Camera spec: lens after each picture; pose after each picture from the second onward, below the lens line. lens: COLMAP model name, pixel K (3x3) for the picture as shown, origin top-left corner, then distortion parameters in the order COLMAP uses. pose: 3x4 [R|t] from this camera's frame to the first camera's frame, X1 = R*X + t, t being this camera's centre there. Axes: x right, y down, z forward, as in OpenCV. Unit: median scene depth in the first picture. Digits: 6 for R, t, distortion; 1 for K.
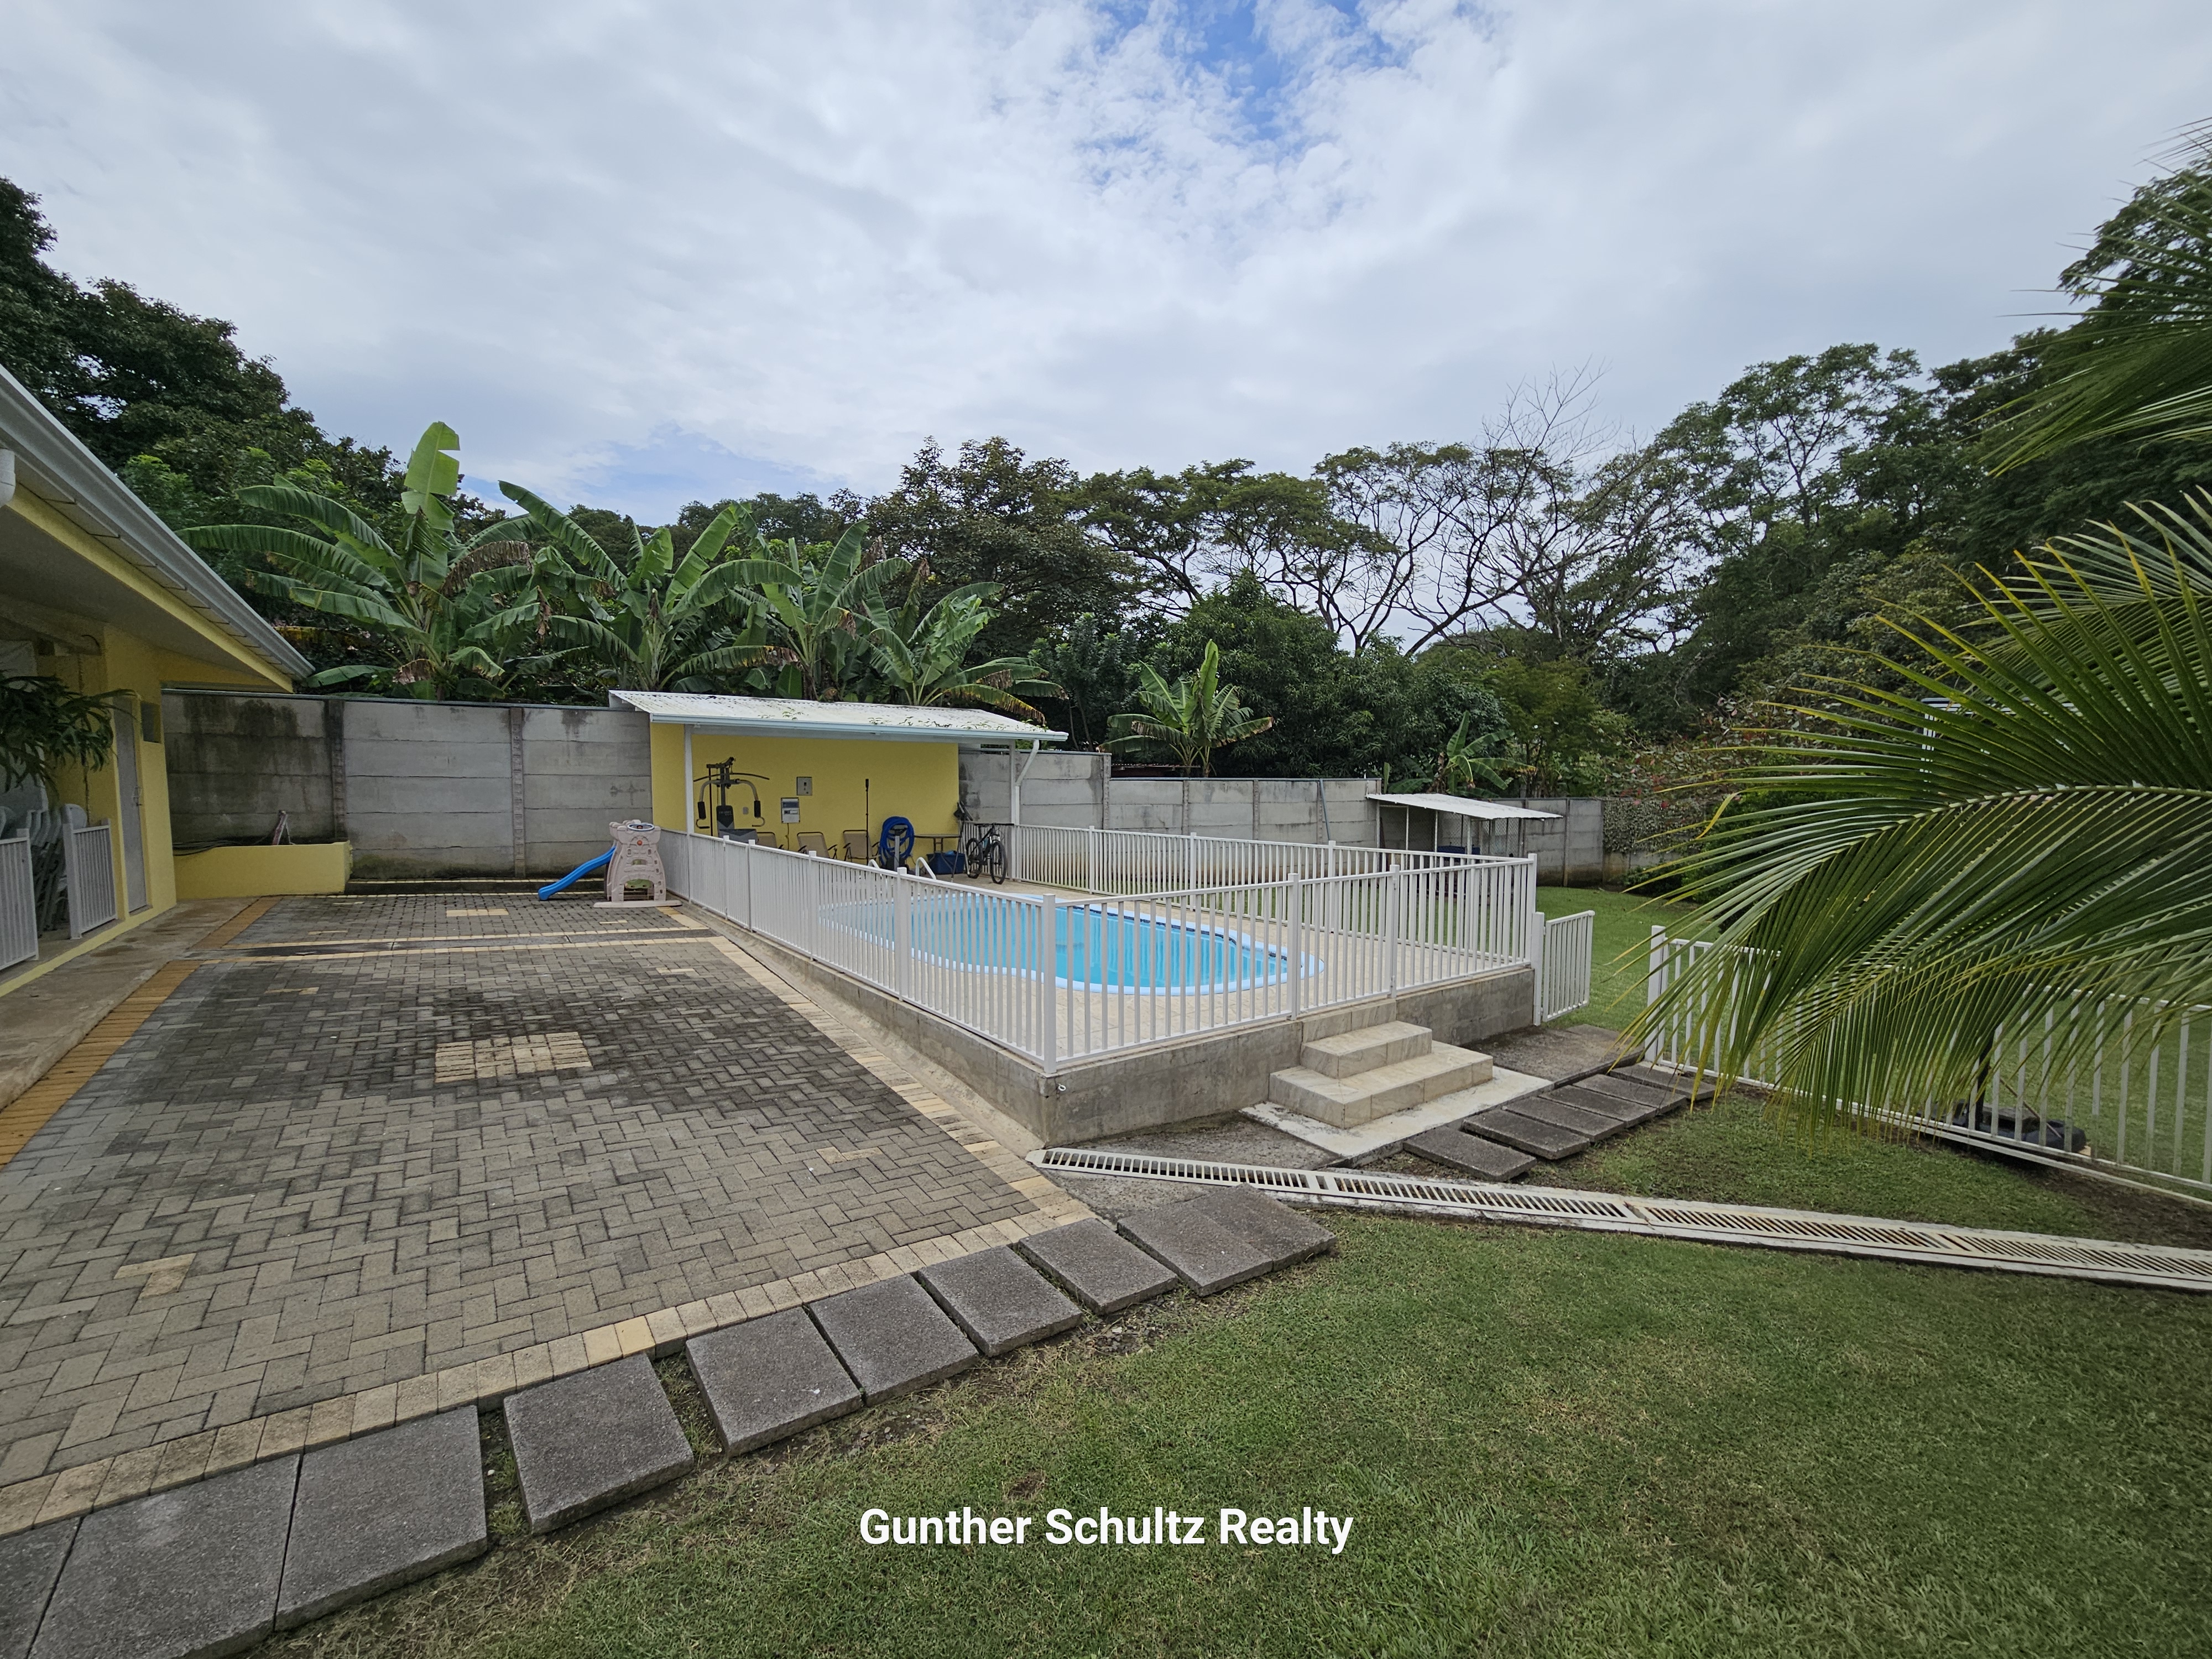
lens RADIAL K [[915.0, 0, 1110.0], [0, 915.0, 848.1], [0, 0, 1]] dist [-0.003040, 0.001267]
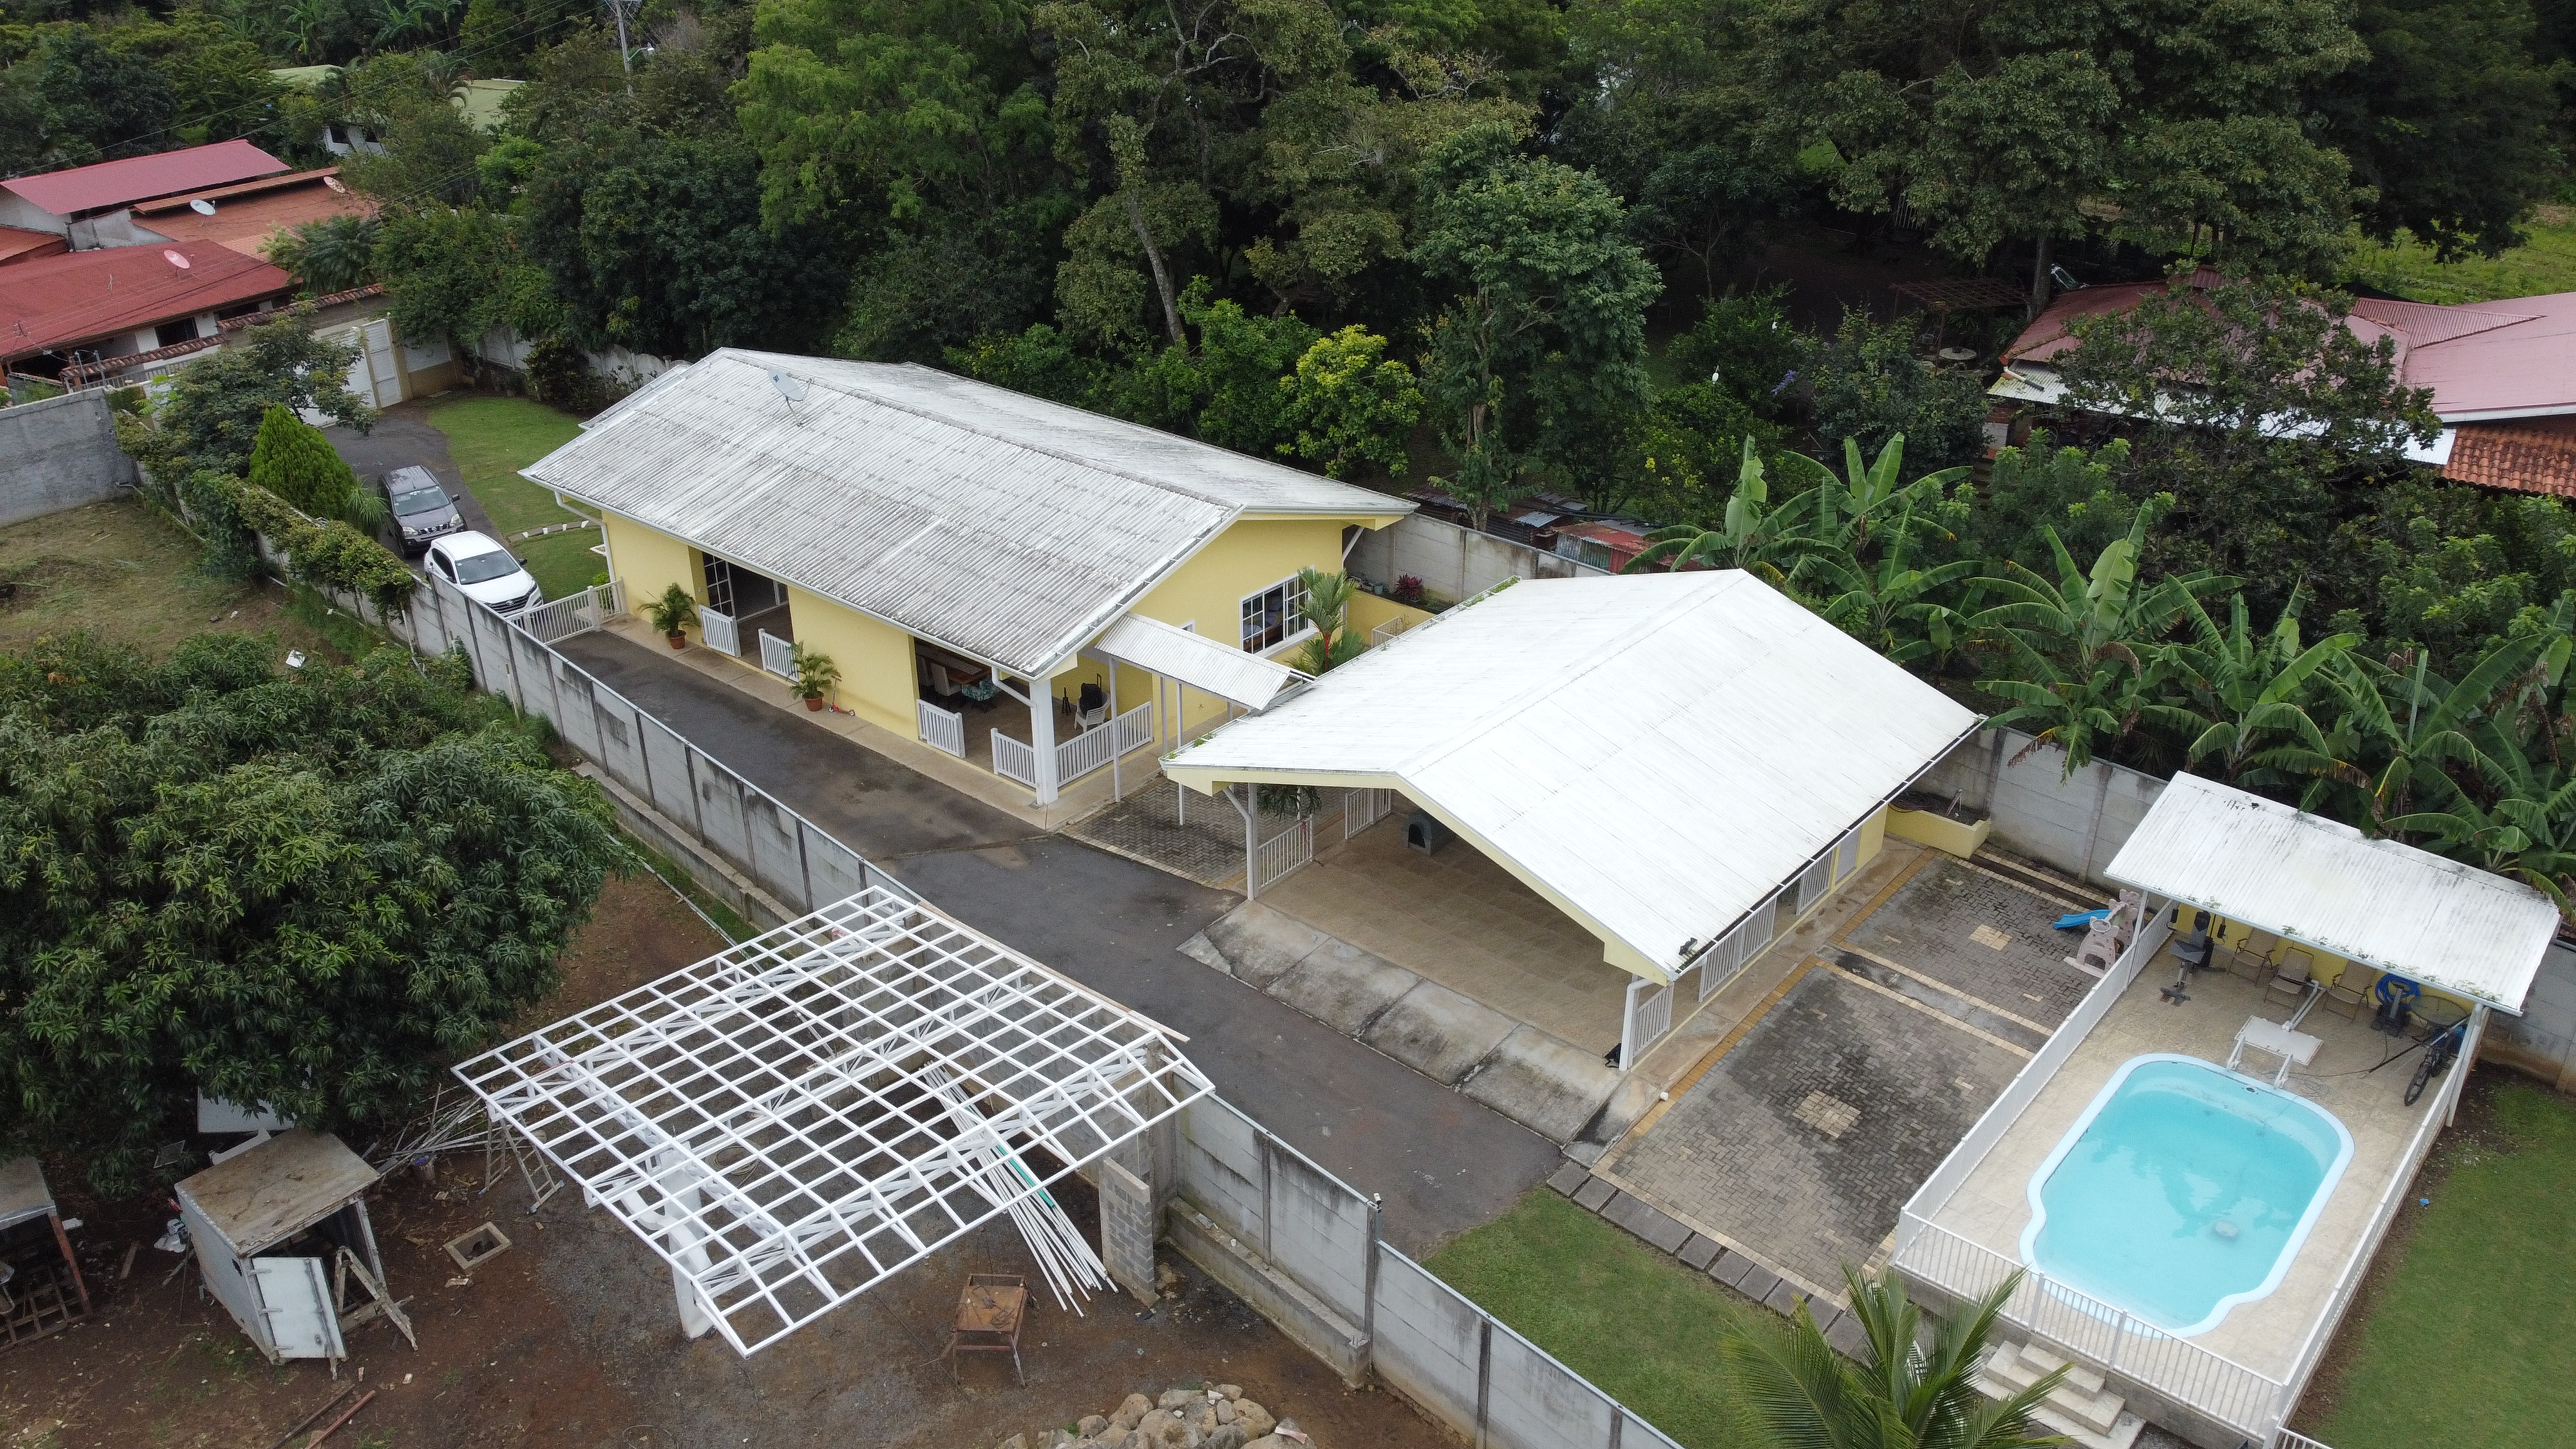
lens RADIAL K [[1943.6, 0, 1284.8], [0, 1943.6, 744.3], [0, 0, 1]] dist [-0.002226, -0.003502]
pose [[0.223516, 0.441318, -0.869068, 3.110558], [-0.061622, 0.896240, 0.439268, -2.856335], [0.972750, -0.044630, 0.227519, -1.552158]]
